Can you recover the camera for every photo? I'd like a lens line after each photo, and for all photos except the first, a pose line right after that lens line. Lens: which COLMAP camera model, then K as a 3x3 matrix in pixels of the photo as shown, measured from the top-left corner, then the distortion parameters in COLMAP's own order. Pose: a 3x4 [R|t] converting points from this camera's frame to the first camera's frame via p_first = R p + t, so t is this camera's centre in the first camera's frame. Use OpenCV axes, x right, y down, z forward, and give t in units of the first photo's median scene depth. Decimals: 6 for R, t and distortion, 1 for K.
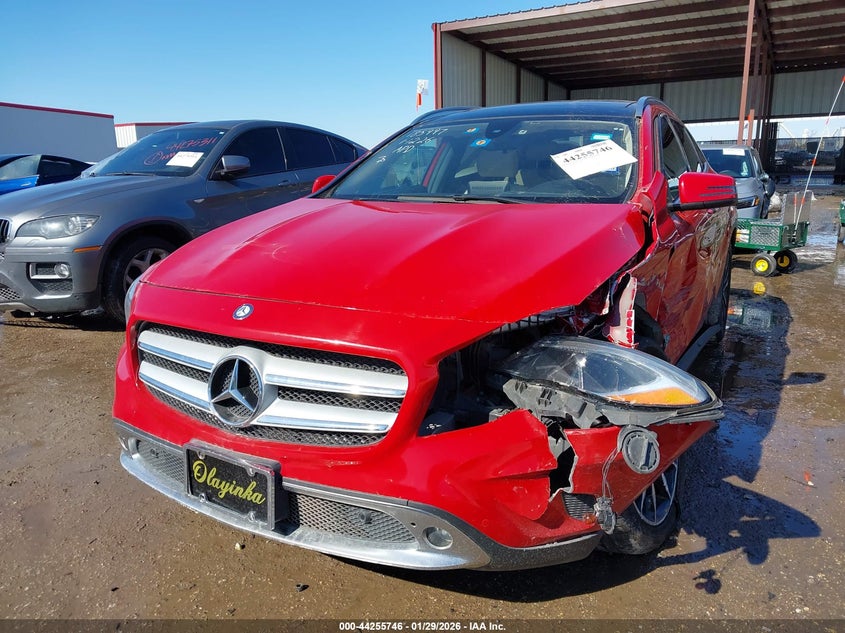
lens RADIAL K [[646.5, 0, 422.5], [0, 646.5, 316.5], [0, 0, 1]] dist [0.002984, 0.004415]
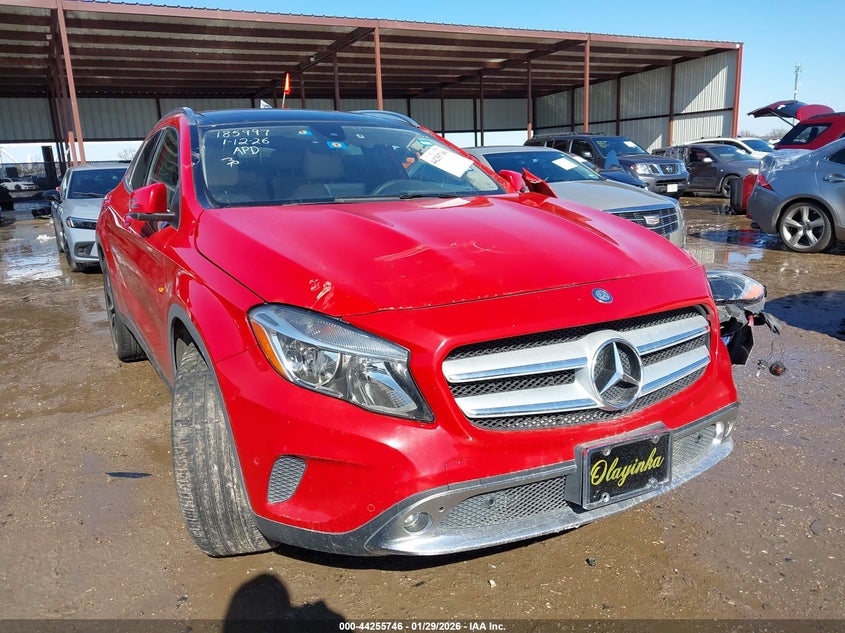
lens RADIAL K [[646.5, 0, 422.5], [0, 646.5, 316.5], [0, 0, 1]] dist [0.002984, 0.004415]
pose [[0.536149, -0.193476, 0.821651, -1.222751], [0.222900, 0.971279, 0.083262, -0.116392], [-0.814162, 0.138506, 0.563876, 0.655631]]
